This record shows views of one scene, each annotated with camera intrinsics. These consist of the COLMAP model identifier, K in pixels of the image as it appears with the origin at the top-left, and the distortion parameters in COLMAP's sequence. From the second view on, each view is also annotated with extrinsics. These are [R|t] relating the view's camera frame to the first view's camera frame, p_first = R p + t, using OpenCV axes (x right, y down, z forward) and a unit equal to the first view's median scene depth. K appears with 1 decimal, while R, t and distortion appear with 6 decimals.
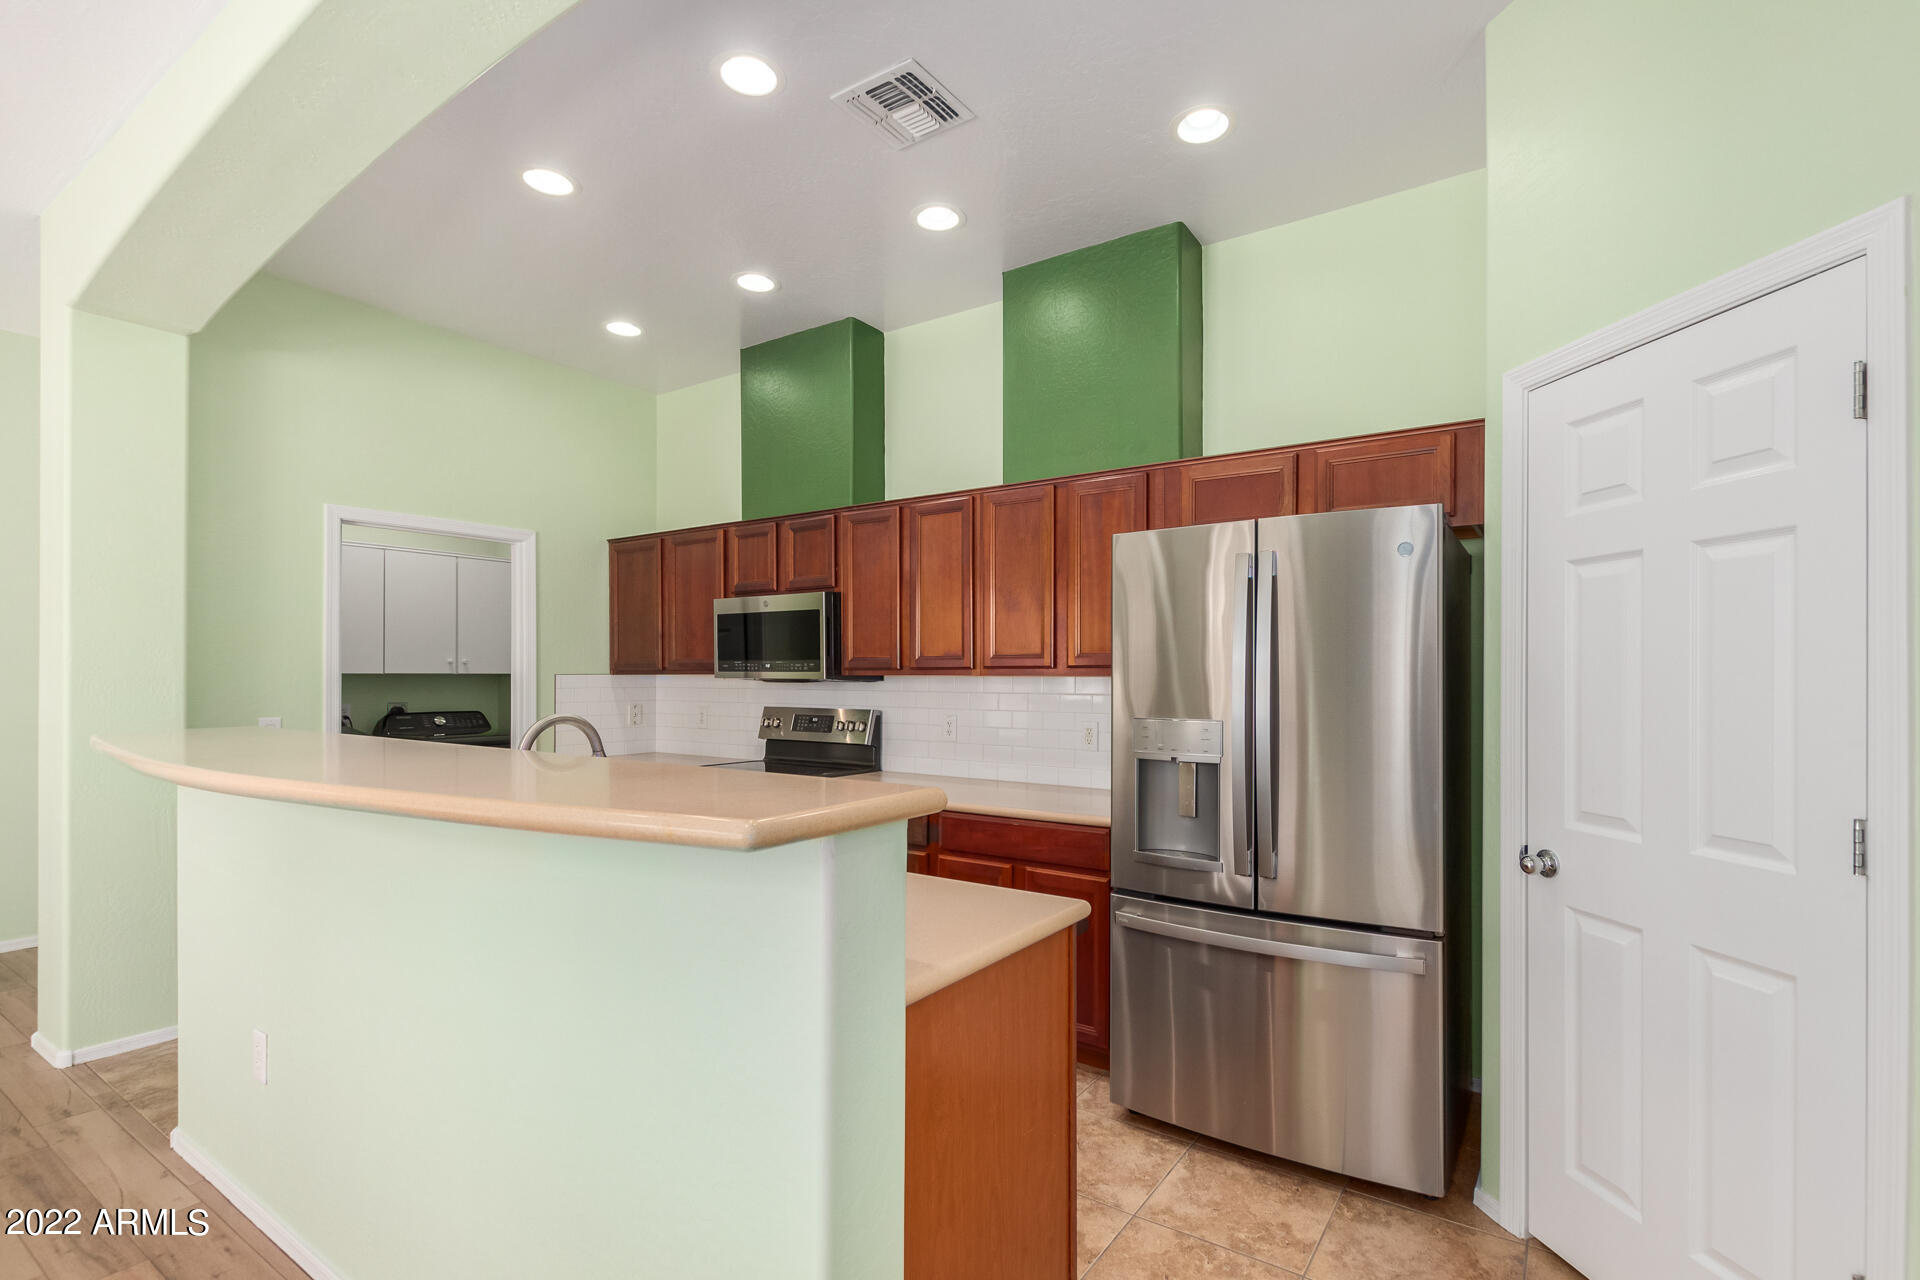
lens RADIAL K [[889.5, 0, 978.4], [0, 889.5, 672.0], [0, 0, 1]] dist [0.002140, -0.001395]
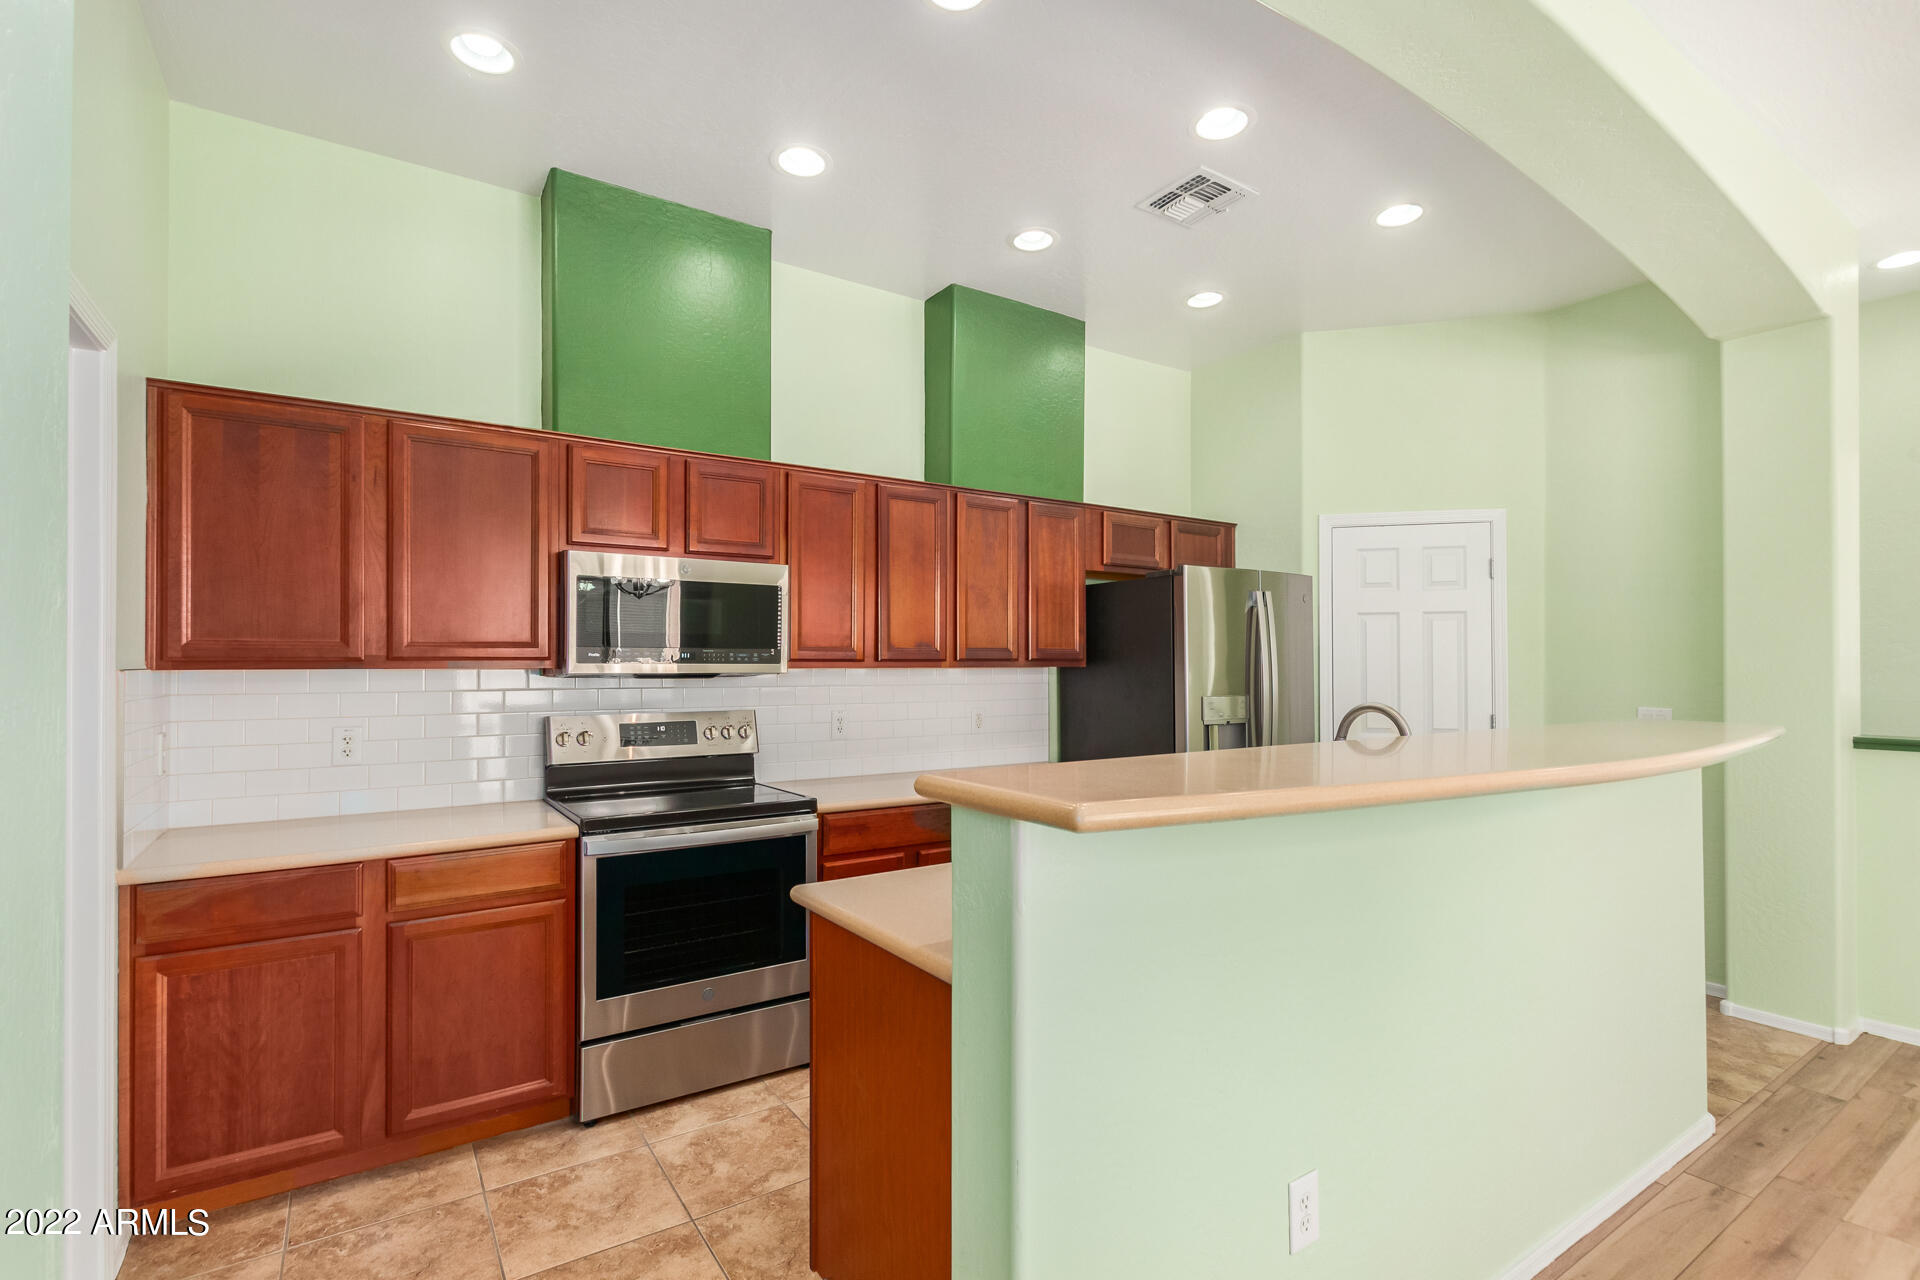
lens RADIAL K [[892.8, 0, 960.0], [0, 892.8, 661.9], [0, 0, 1]] dist [0.003844, -0.001173]
pose [[0.379931, 0.003222, 0.925009, -0.867171], [-0.001237, 0.999995, -0.002975, 0.000141], [-0.925014, -0.000014, 0.379933, 0.545237]]
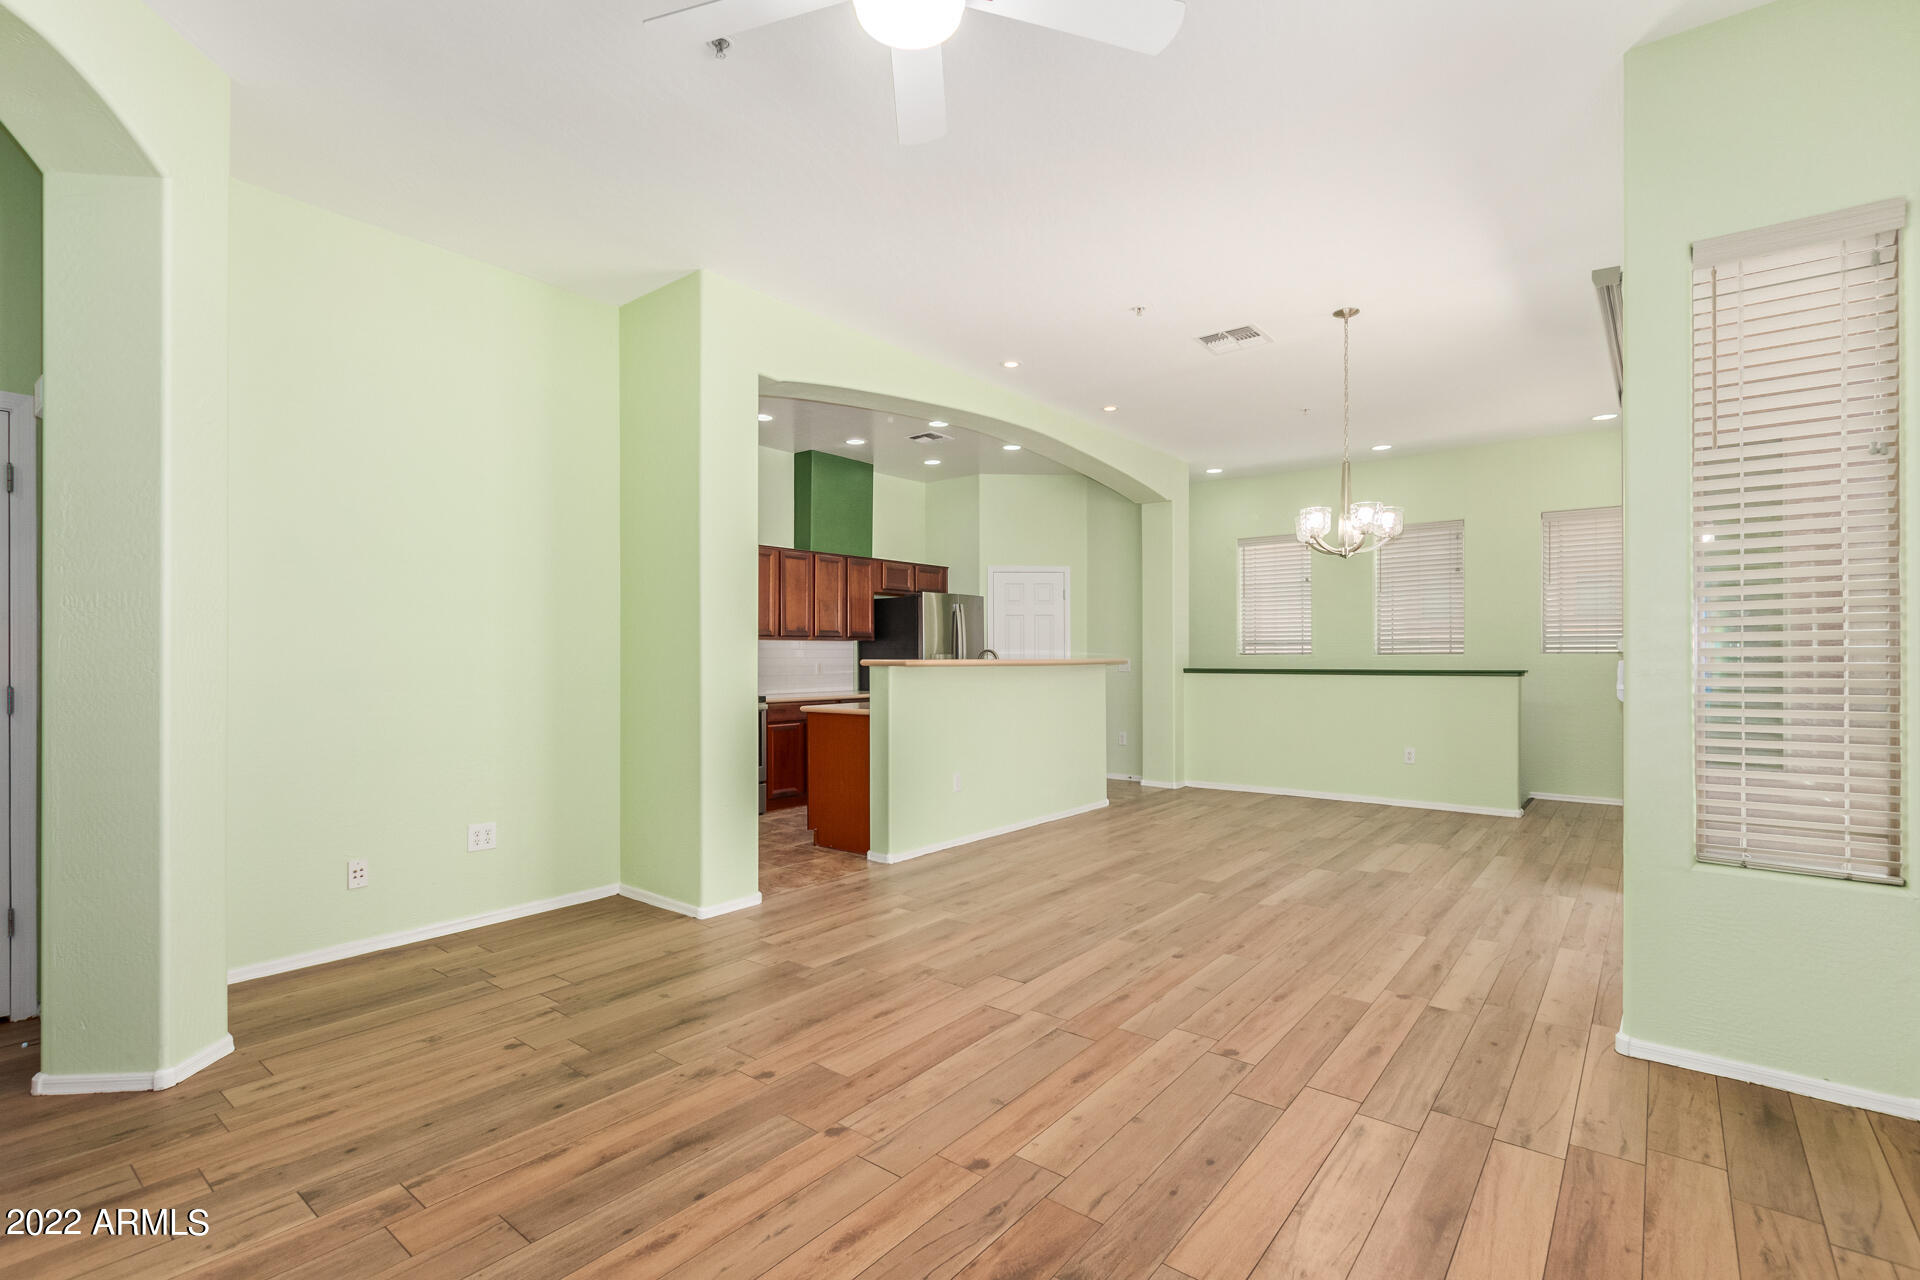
lens RADIAL K [[877.6, 0, 958.7], [0, 877.6, 653.6], [0, 0, 1]] dist [0.008085, -0.004952]
pose [[0.091383, 0.000058, 0.995816, -1.855669], [-0.001627, 0.999999, 0.000091, 0.032231], [-0.995814, -0.001629, 0.091383, 0.424899]]
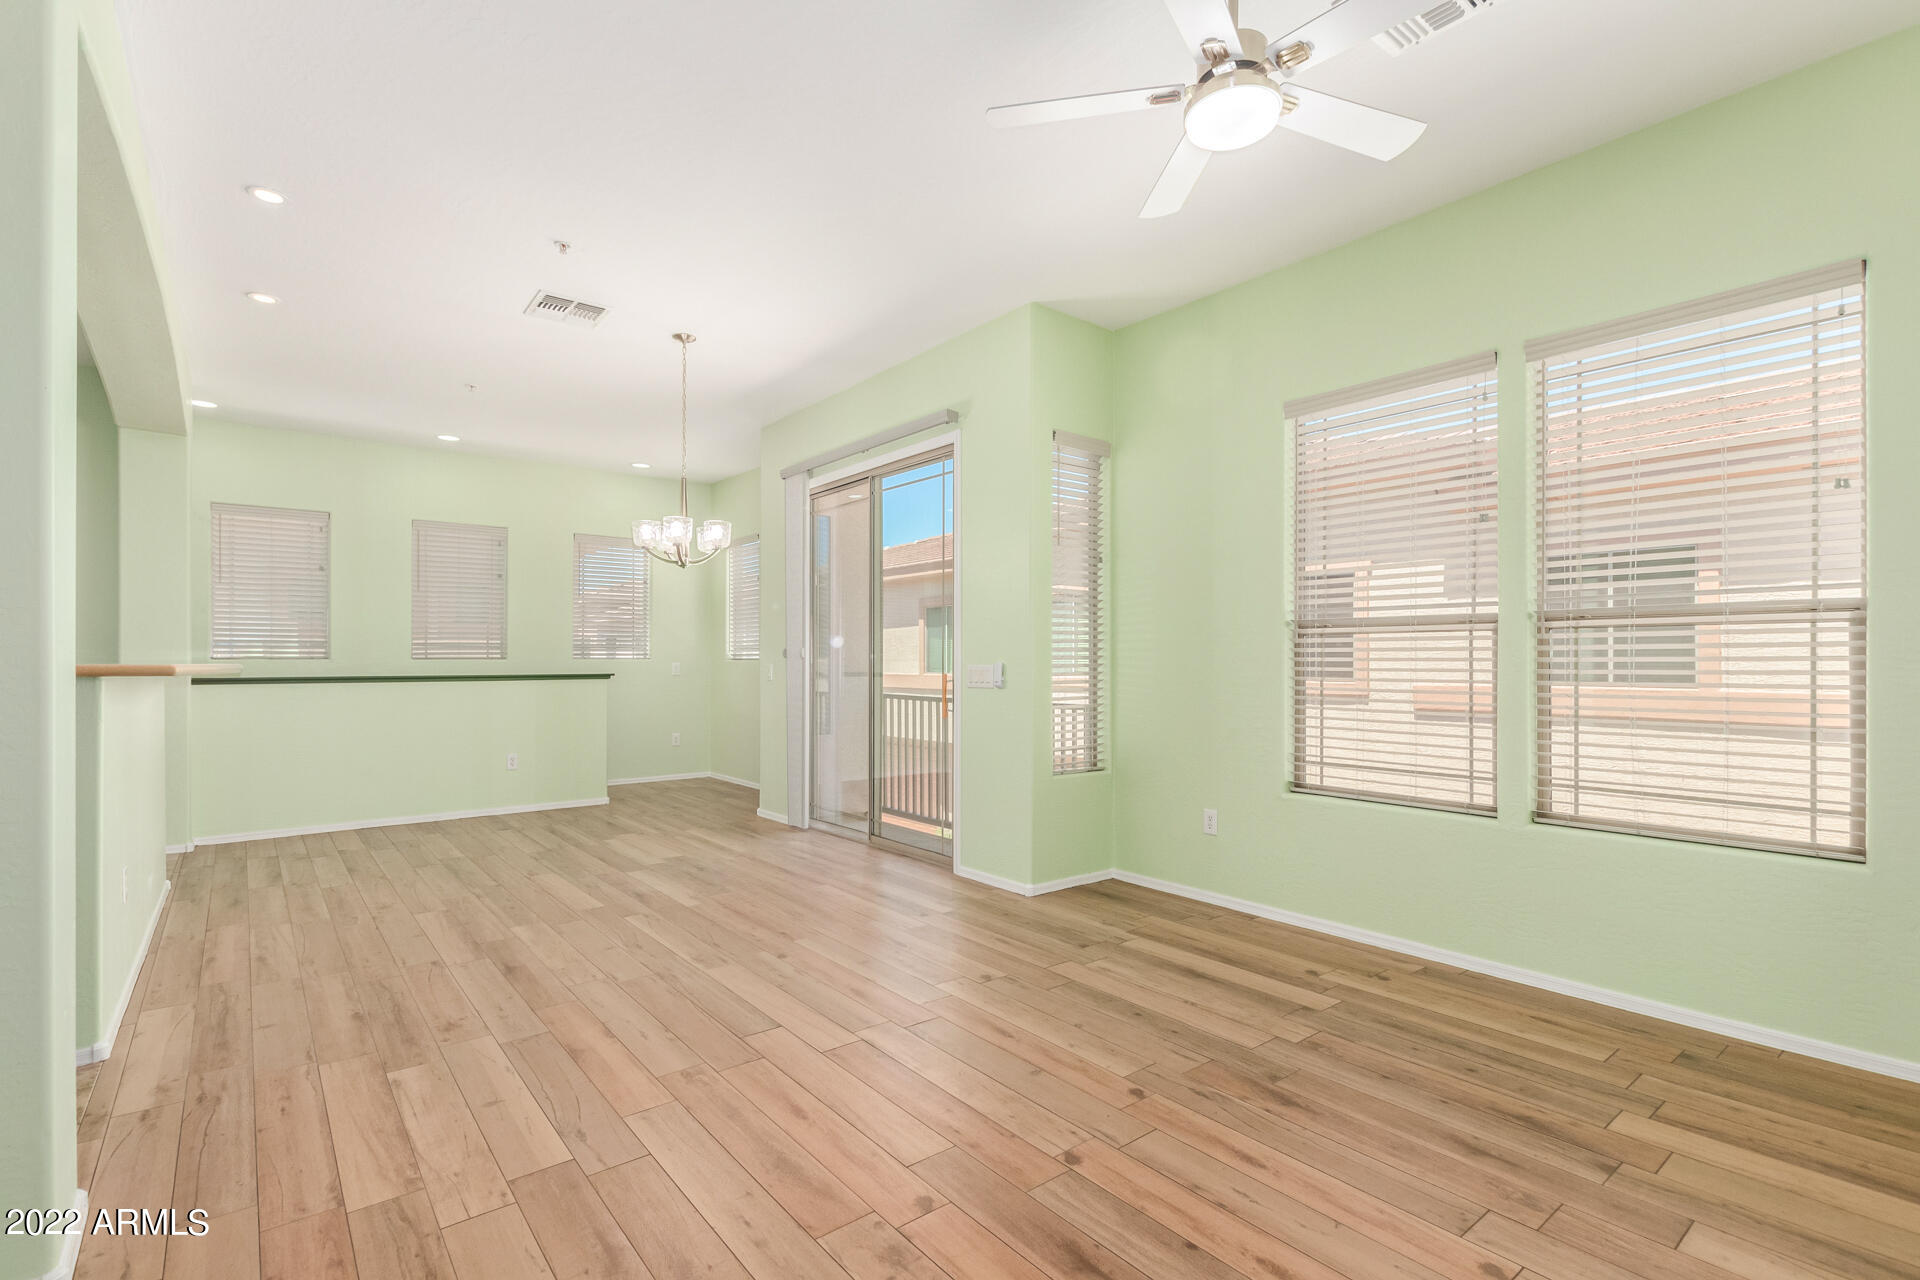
lens RADIAL K [[884.6, 0, 959.1], [0, 884.6, 658.3], [0, 0, 1]] dist [0.008078, -0.006547]
pose [[-0.953657, -0.002043, 0.300890, -1.397850], [-0.004274, 0.999968, -0.006756, 0.039319], [-0.300867, -0.007729, -0.953635, 1.089123]]
